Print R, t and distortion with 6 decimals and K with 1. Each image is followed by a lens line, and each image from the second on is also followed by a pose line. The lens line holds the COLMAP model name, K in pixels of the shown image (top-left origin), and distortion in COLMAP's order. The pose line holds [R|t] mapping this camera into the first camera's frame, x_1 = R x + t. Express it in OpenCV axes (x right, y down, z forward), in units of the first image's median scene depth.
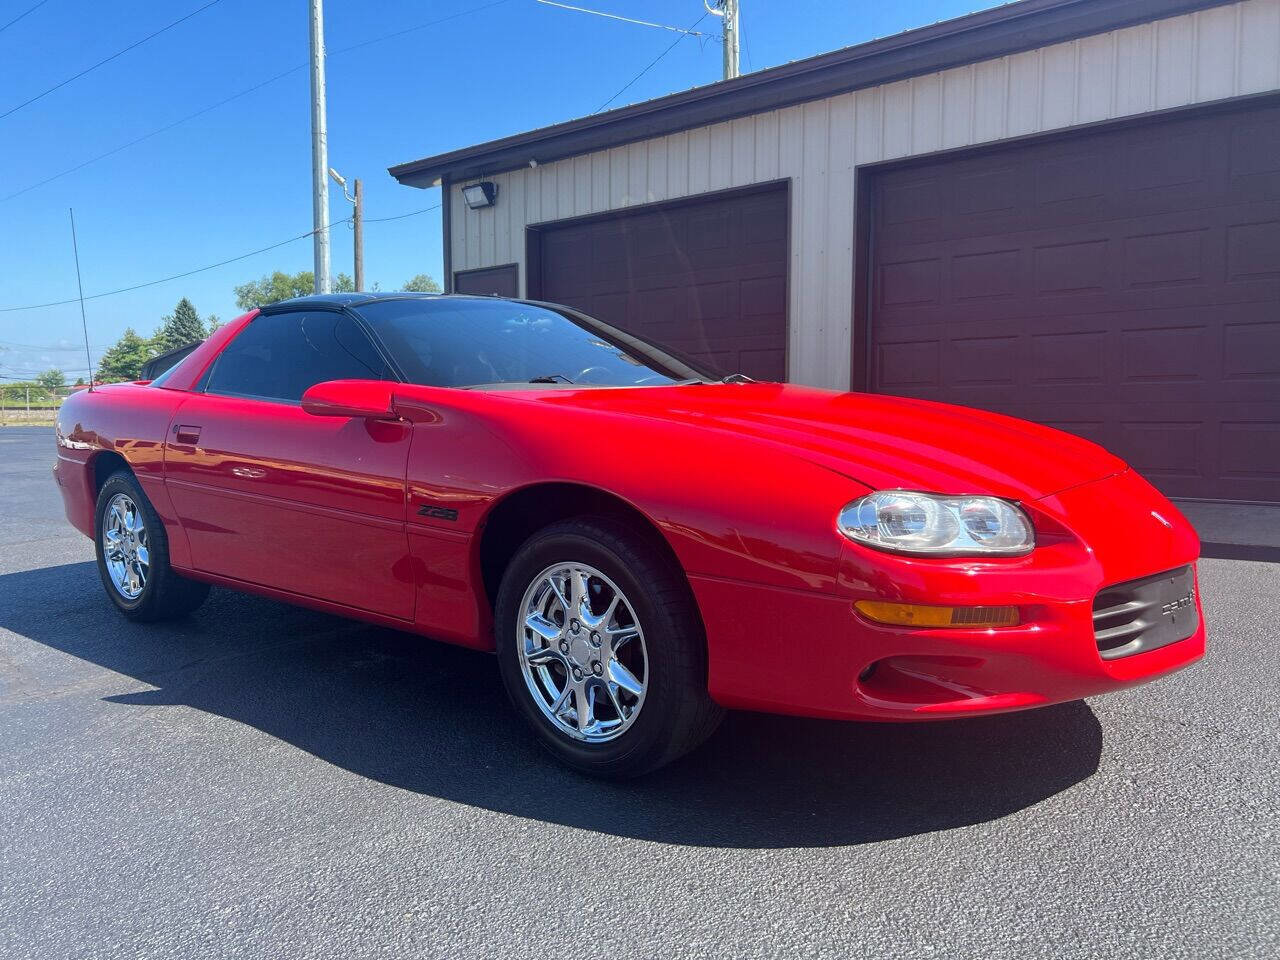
lens RADIAL K [[972.2, 0, 637.8], [0, 972.2, 481.4], [0, 0, 1]] dist [0.048617, -0.056035]
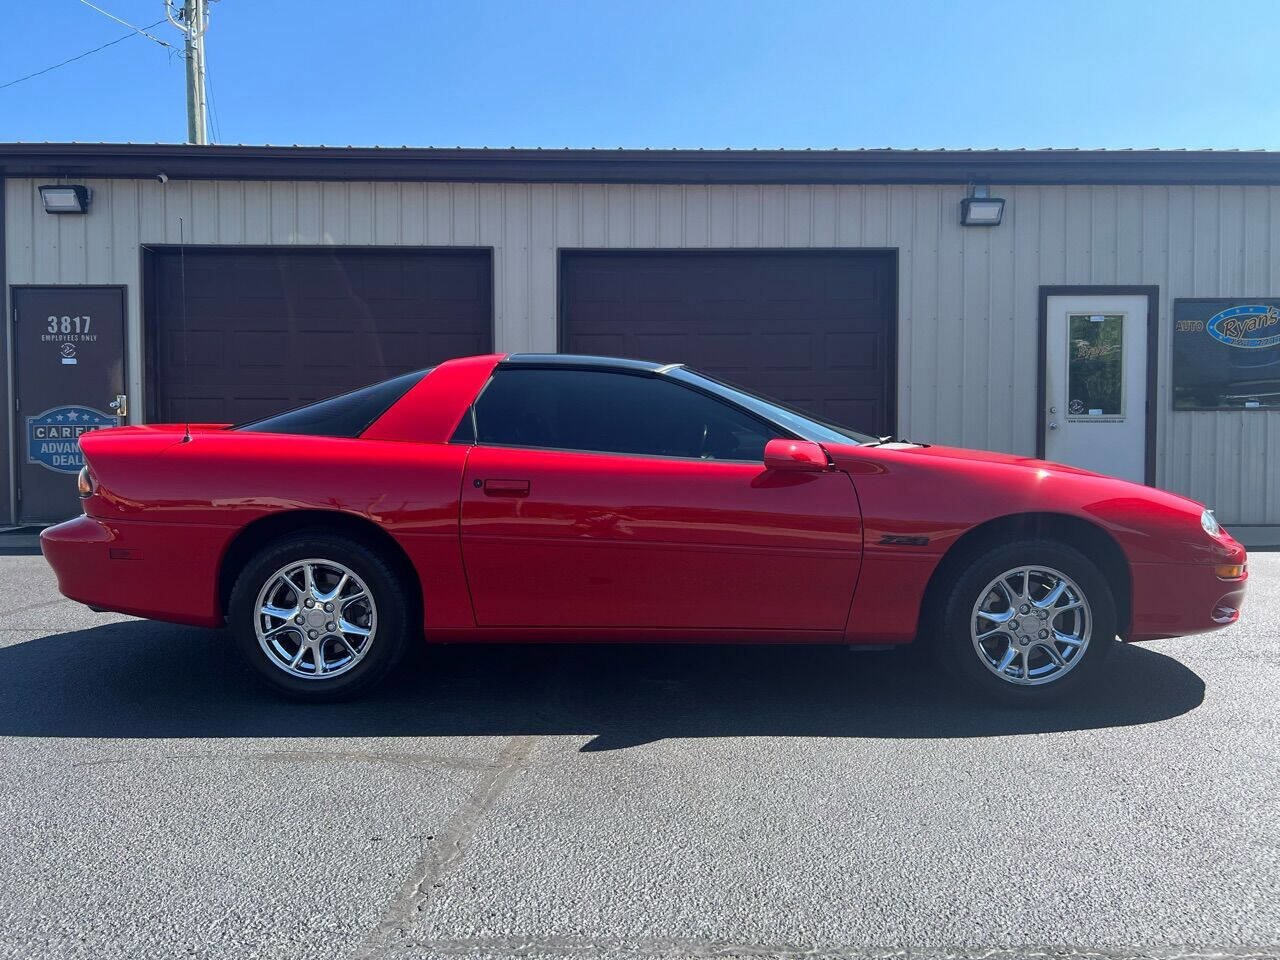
lens RADIAL K [[972.2, 0, 638.2], [0, 972.2, 489.2], [0, 0, 1]] dist [0.048617, -0.056035]
pose [[0.748300, -0.023023, 0.662961, -0.358982], [0.046584, 0.998754, -0.017896, -0.008368], [-0.661723, 0.044275, 0.748440, 0.062637]]
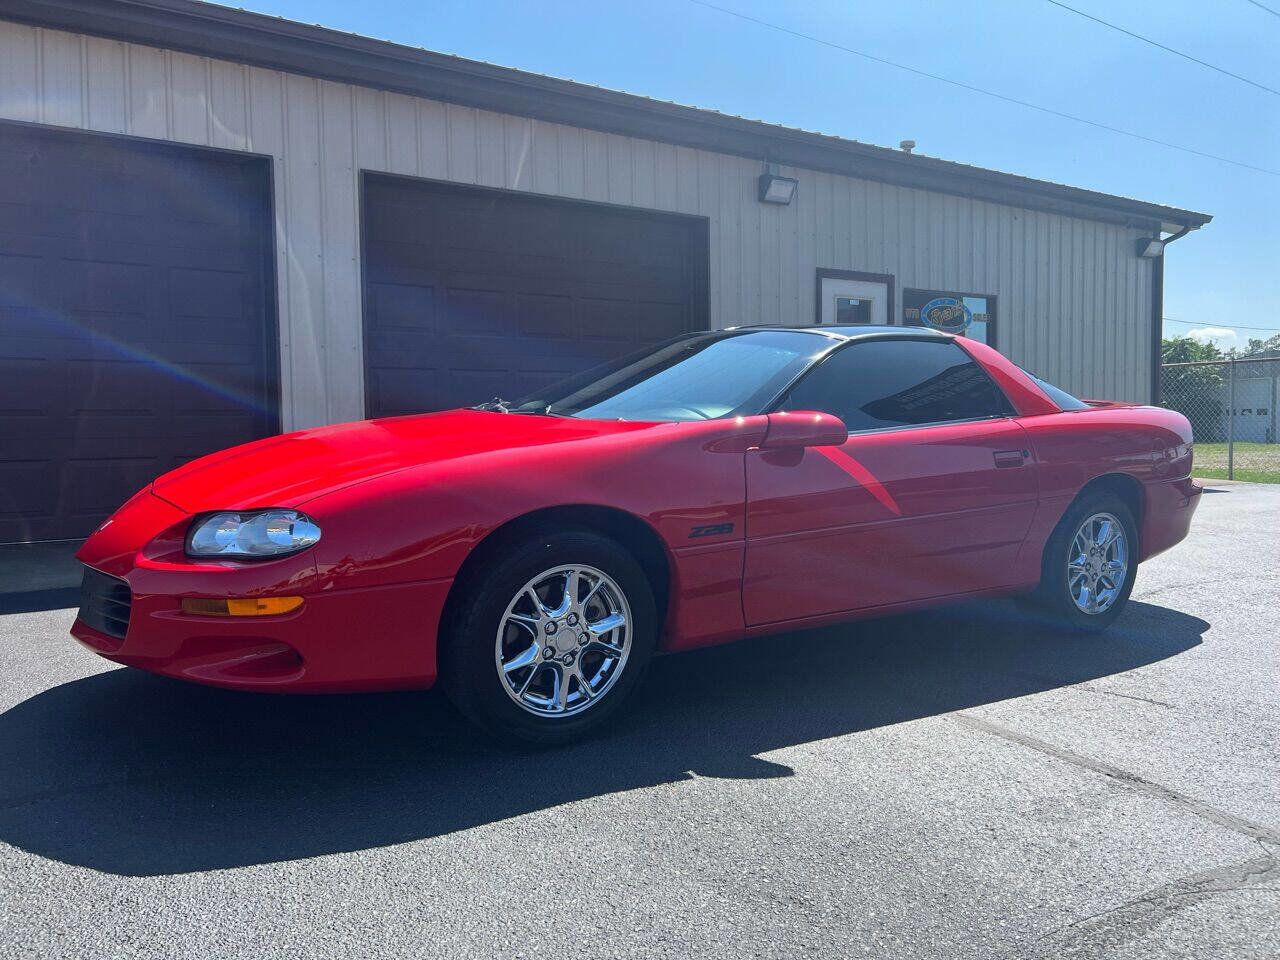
lens RADIAL K [[972.2, 0, 651.9], [0, 972.2, 480.6], [0, 0, 1]] dist [0.048617, -0.056035]
pose [[0.261082, -0.055719, 0.963707, -0.440181], [0.085191, 0.995767, 0.034493, -0.034630], [-0.961550, 0.073094, 0.264724, 0.393909]]
